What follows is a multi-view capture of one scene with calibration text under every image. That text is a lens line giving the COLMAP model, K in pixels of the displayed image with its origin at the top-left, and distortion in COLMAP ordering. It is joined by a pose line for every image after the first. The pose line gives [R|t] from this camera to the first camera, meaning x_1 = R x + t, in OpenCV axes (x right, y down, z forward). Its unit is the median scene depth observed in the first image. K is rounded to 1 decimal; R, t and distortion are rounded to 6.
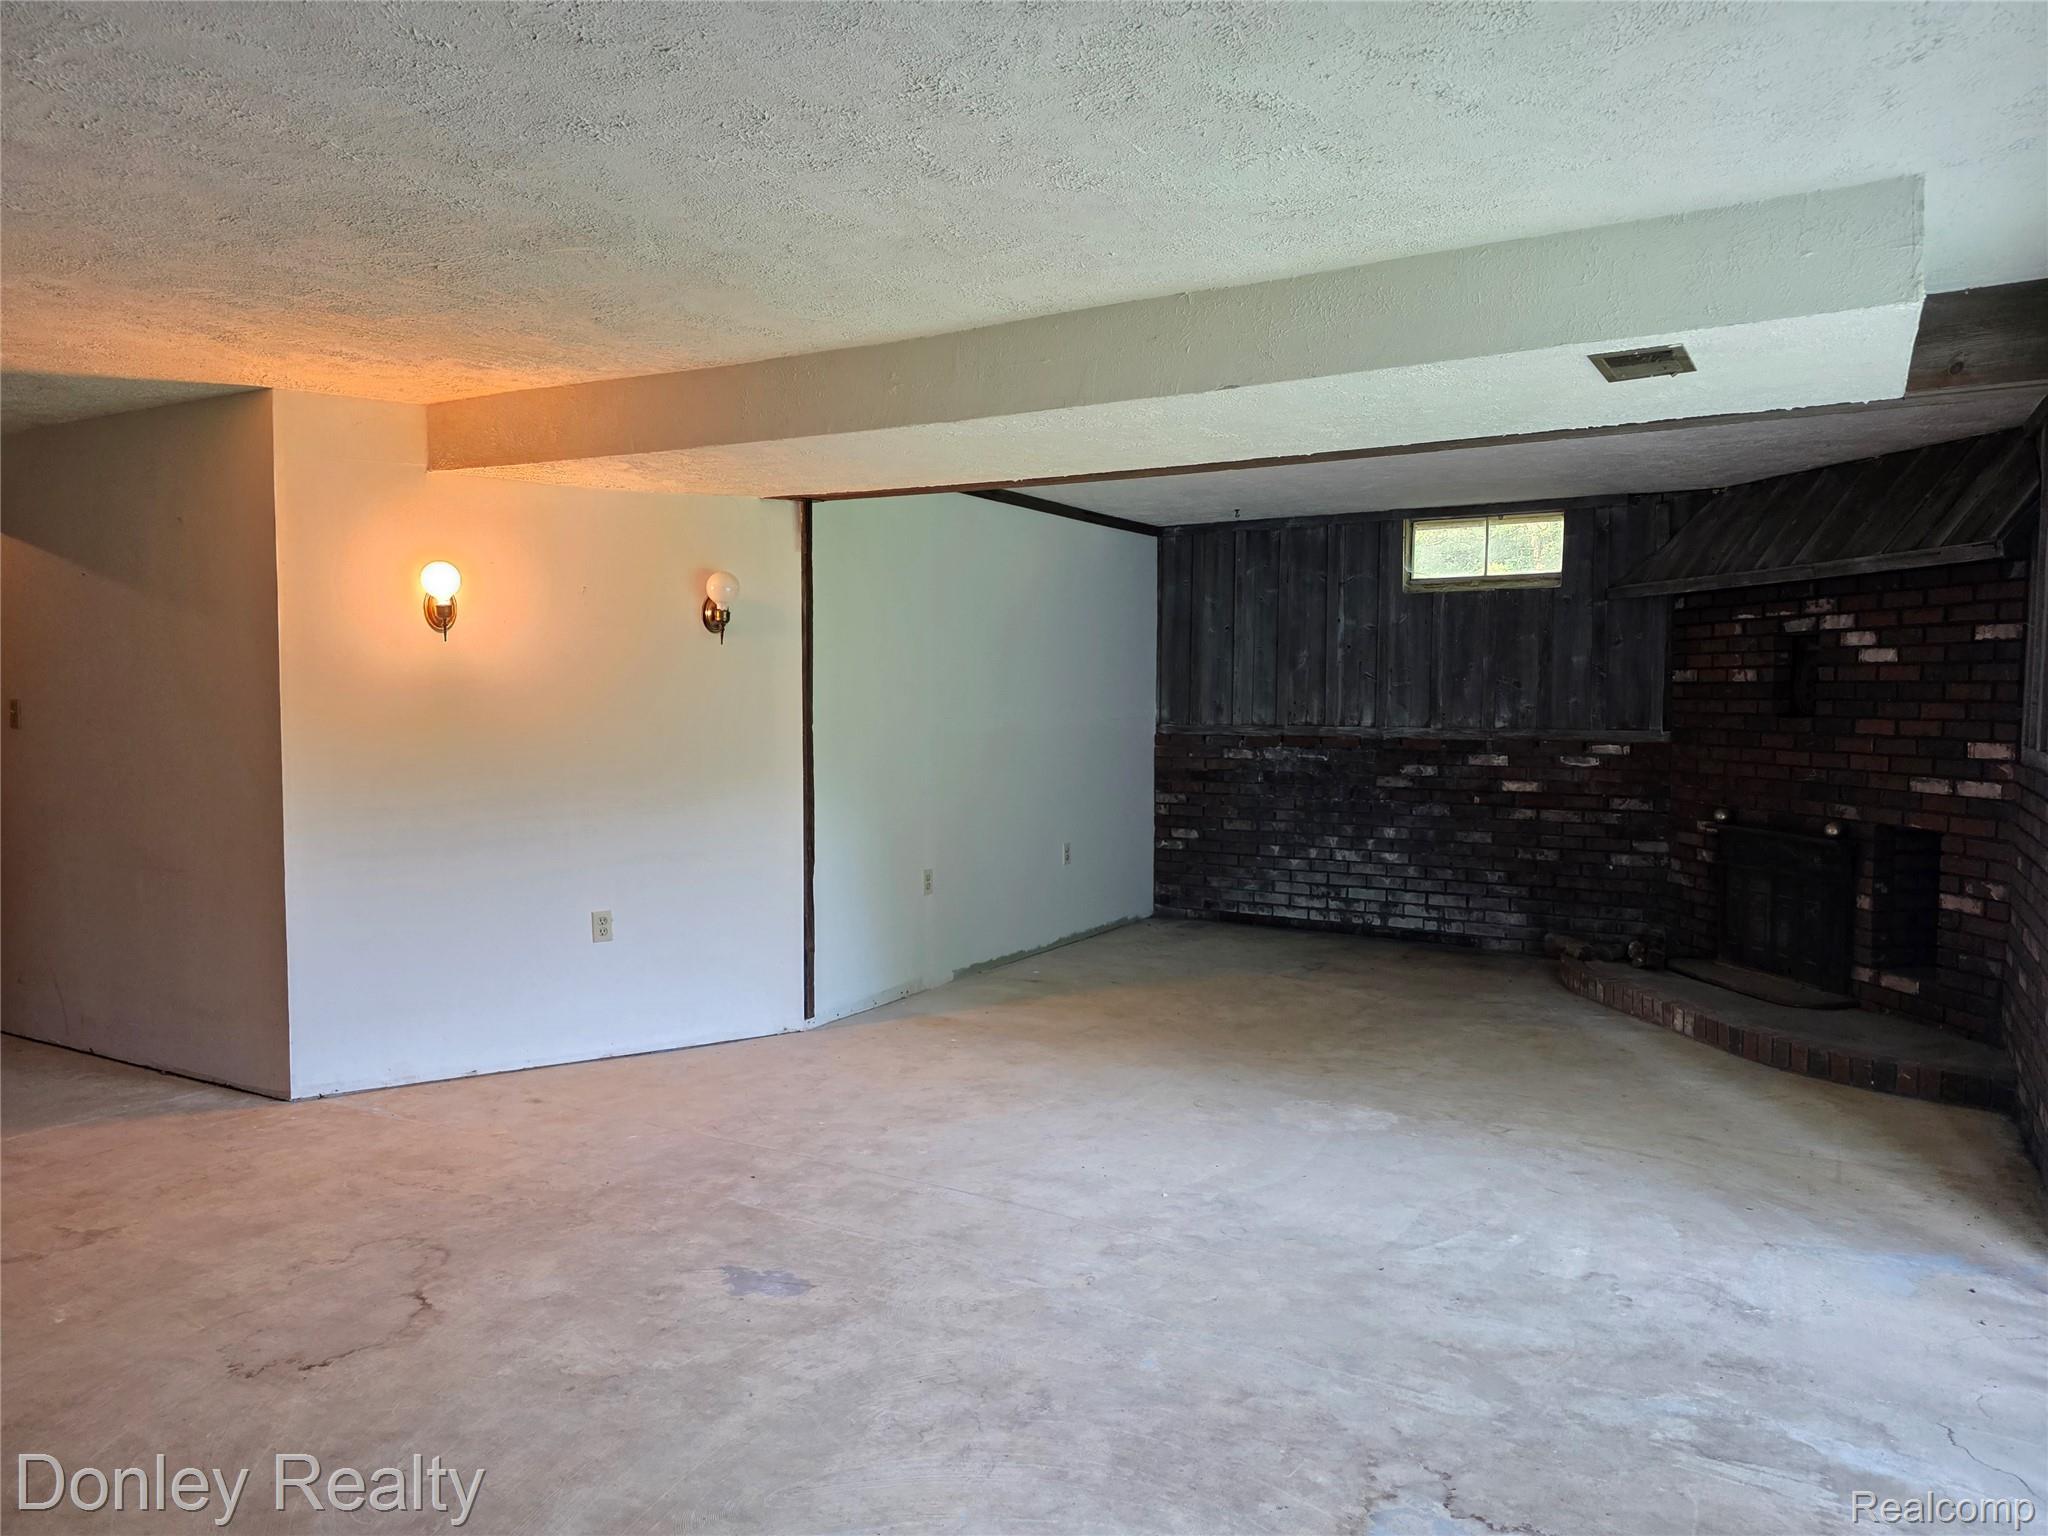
lens RADIAL K [[1386.6, 0, 1016.4], [0, 1386.6, 772.5], [0, 0, 1]] dist [0.038493, -0.029690]
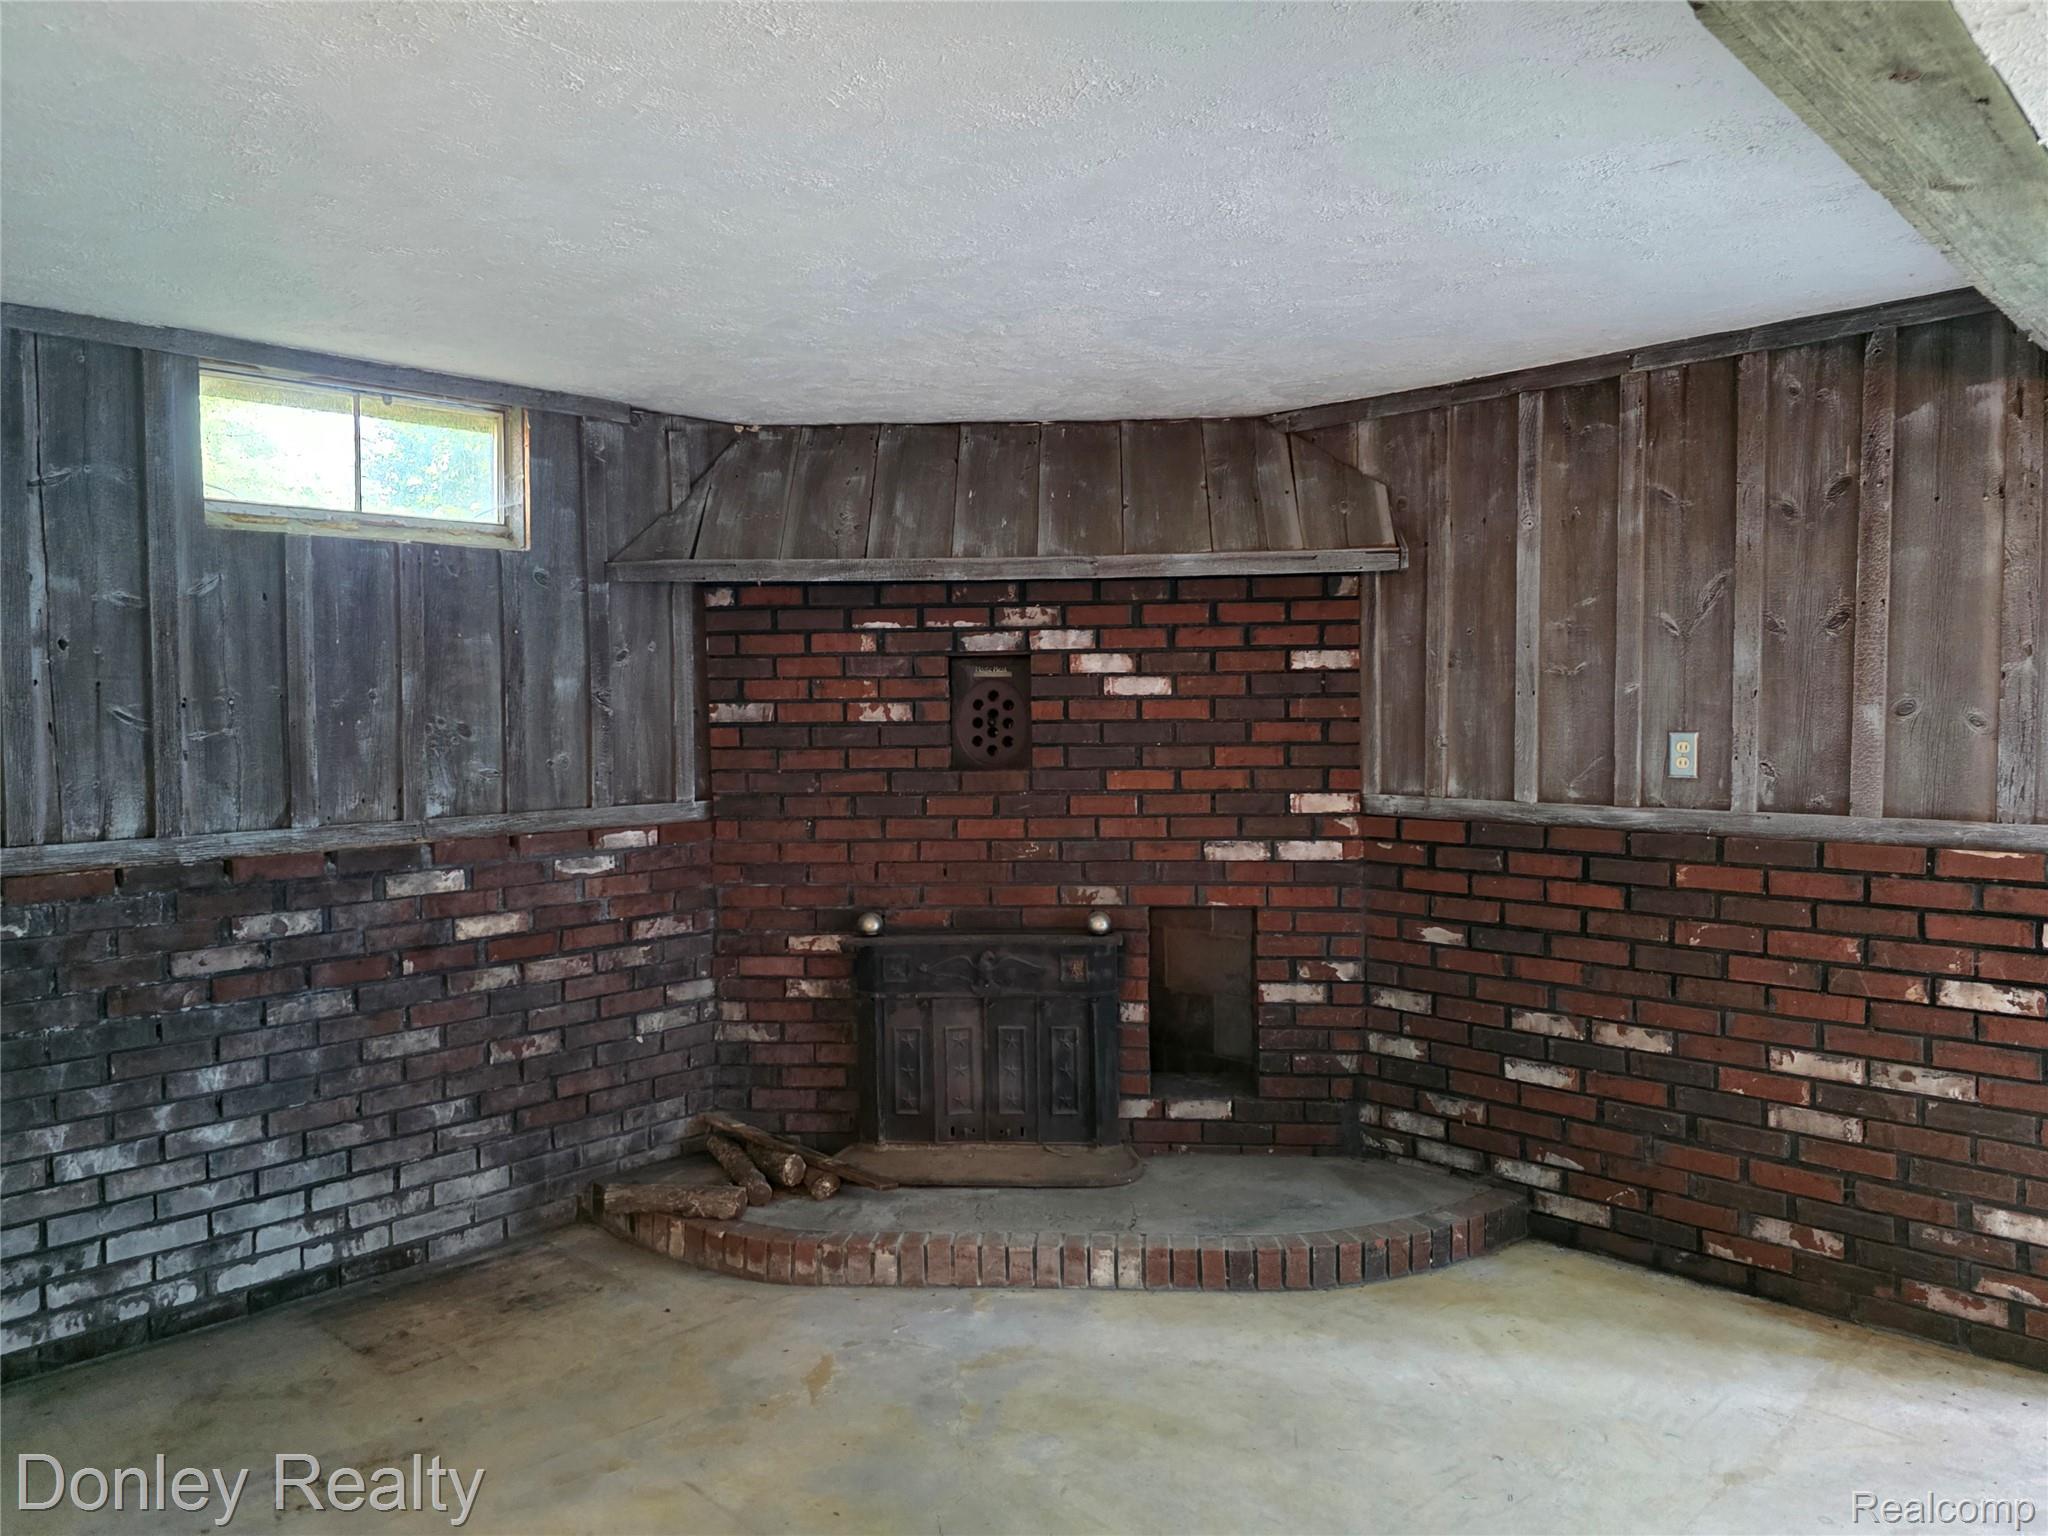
lens RADIAL K [[1386.6, 0, 1027.4], [0, 1386.6, 752.6], [0, 0, 1]] dist [0.038493, -0.029690]
pose [[0.224622, -0.038451, 0.973687, -0.127848], [0.069154, 0.997331, 0.023432, -0.068436], [-0.971989, 0.062071, 0.226682, 0.880280]]
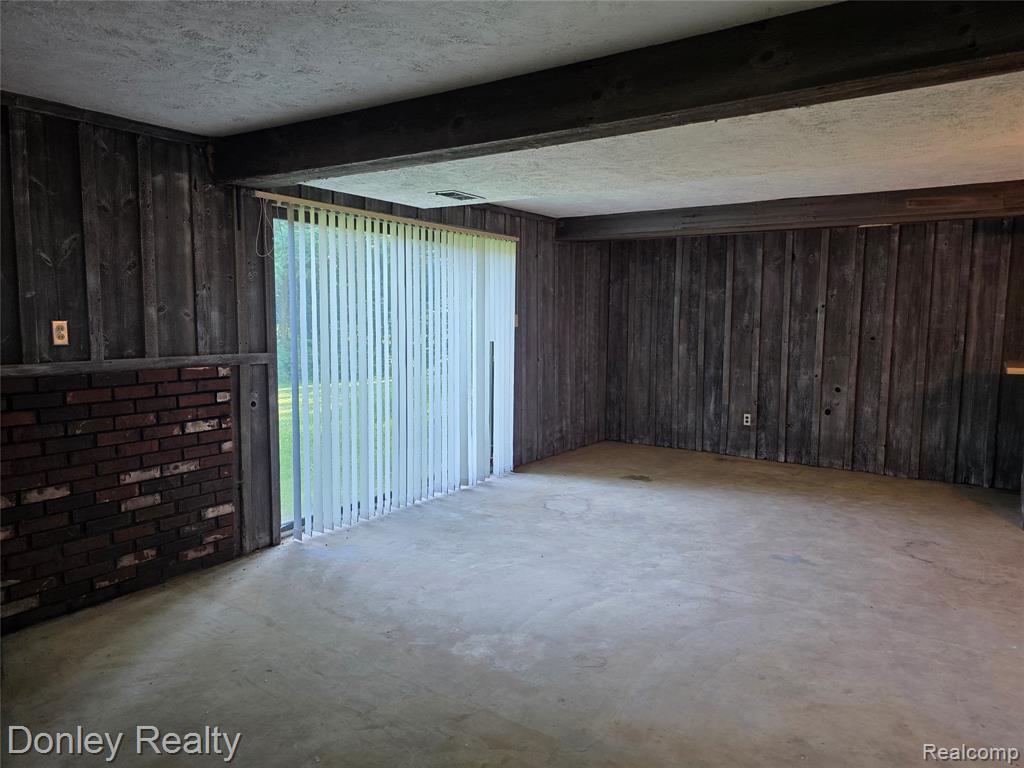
lens RADIAL K [[693.3, 0, 514.7], [0, 693.3, 377.2], [0, 0, 1]] dist [0.038493, -0.029690]
pose [[-0.998089, -0.013810, 0.060224, 0.143160], [-0.004463, 0.988267, 0.152671, -0.085960], [-0.061626, 0.152111, -0.986440, 1.289848]]
